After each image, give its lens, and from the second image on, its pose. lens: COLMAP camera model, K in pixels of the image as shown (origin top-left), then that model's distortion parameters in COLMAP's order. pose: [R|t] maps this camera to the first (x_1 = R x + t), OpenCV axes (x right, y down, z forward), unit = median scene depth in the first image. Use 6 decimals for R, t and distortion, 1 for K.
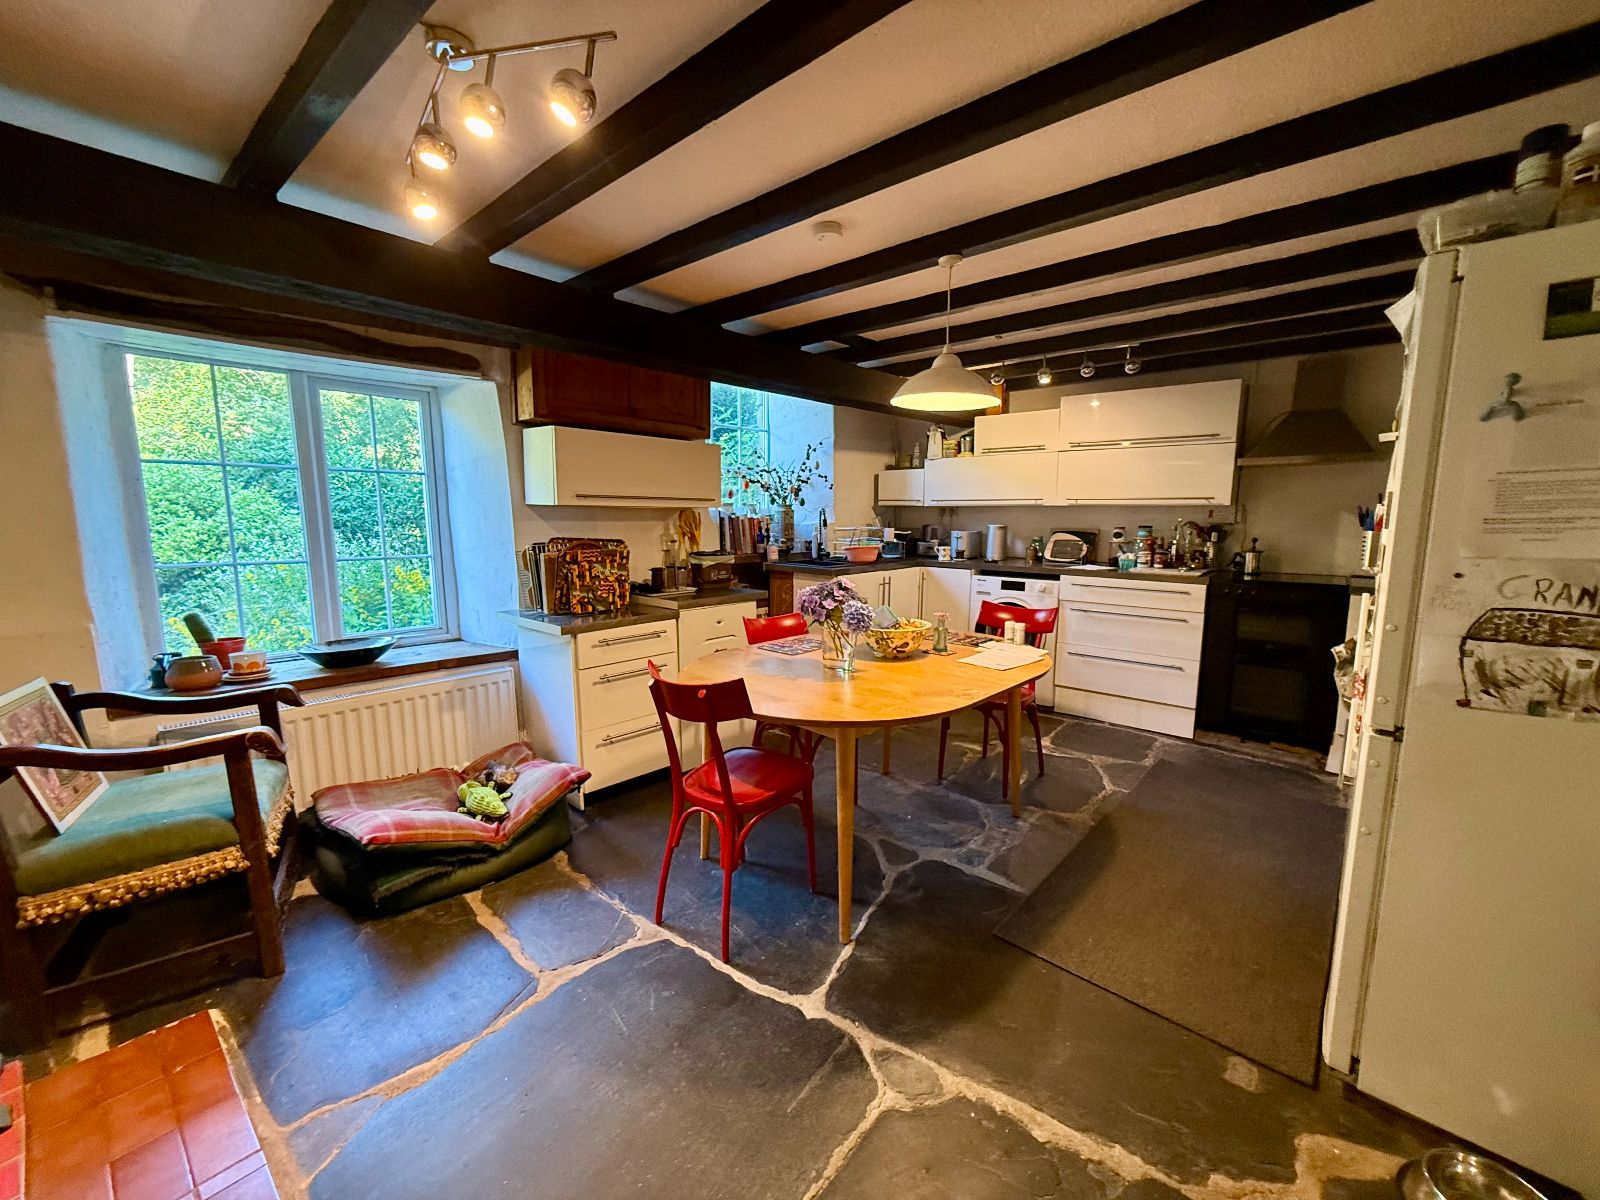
lens RADIAL K [[634.8, 0, 804.7], [0, 634.8, 597.8], [0, 0, 1]] dist [0.000404, -0.000423]
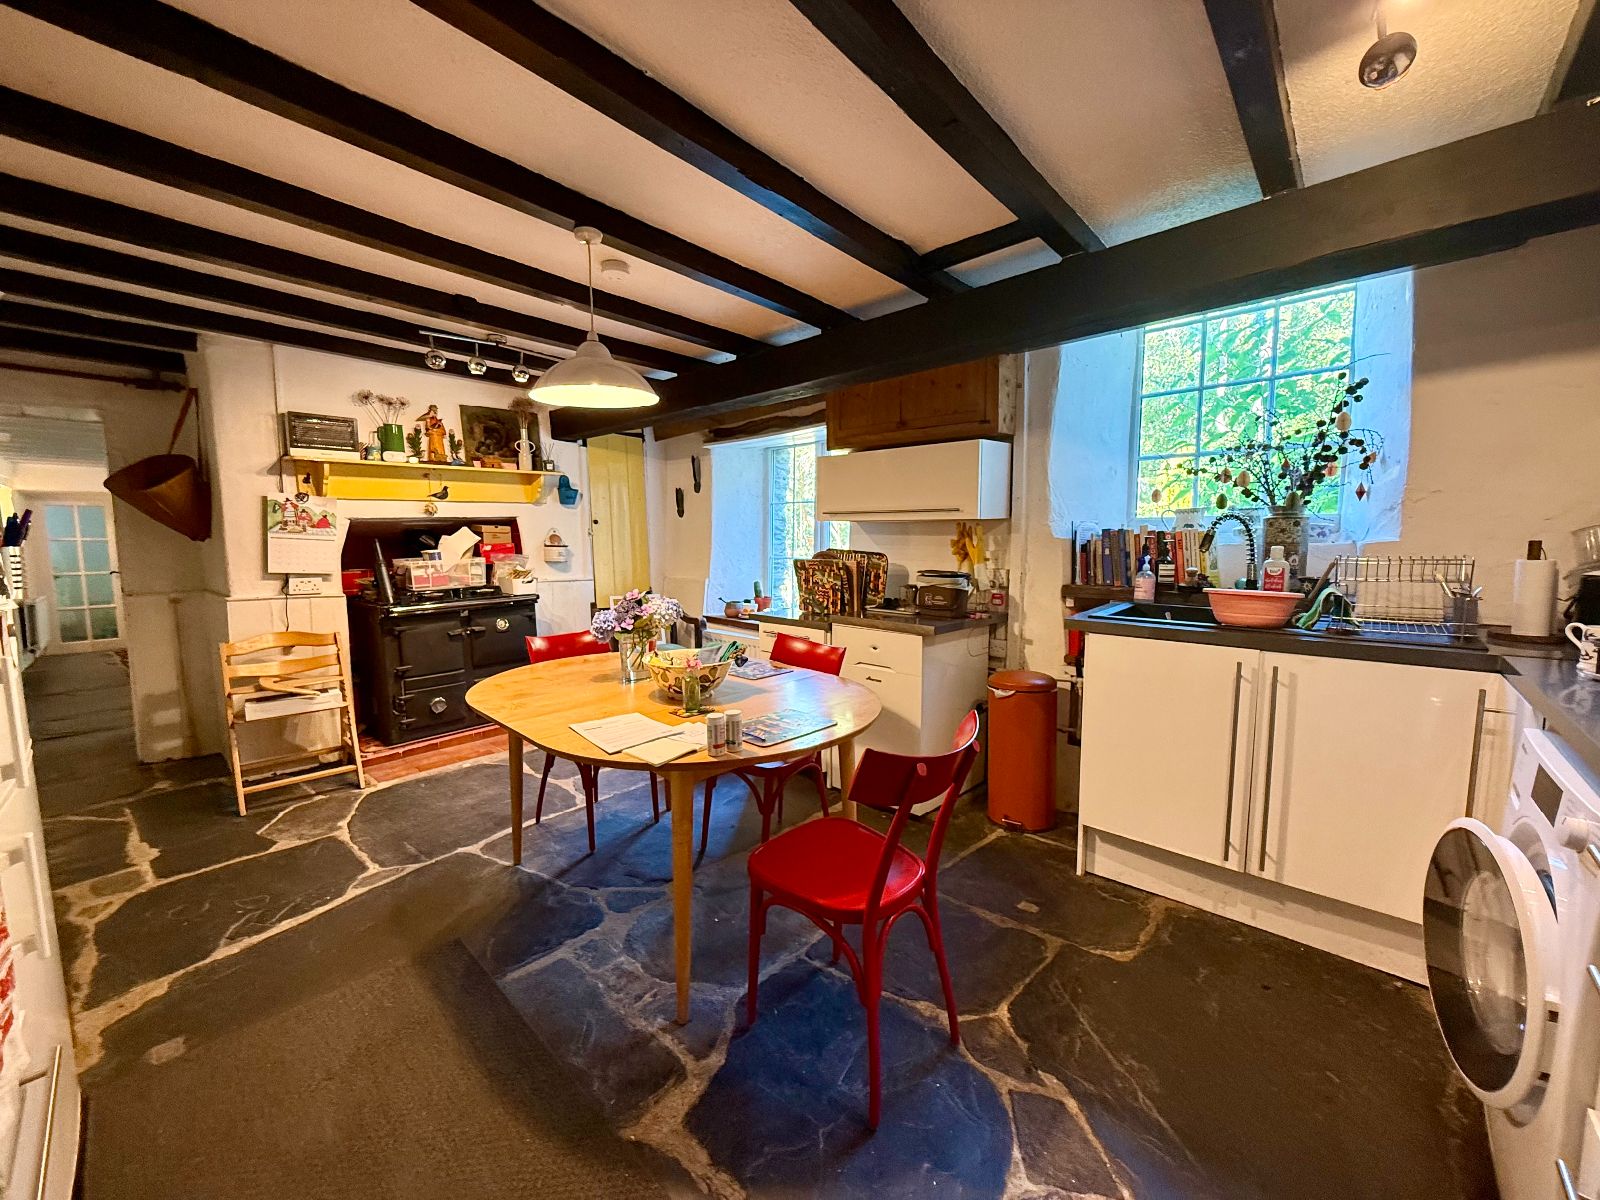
lens RADIAL K [[634.8, 0, 800.7], [0, 634.8, 604.2], [0, 0, 1]] dist [0.000404, -0.000423]
pose [[-0.025845, 0.111325, -0.993448, 1.034436], [-0.123850, 0.985767, 0.113687, -0.153629], [0.991964, 0.125977, -0.011690, 1.245745]]
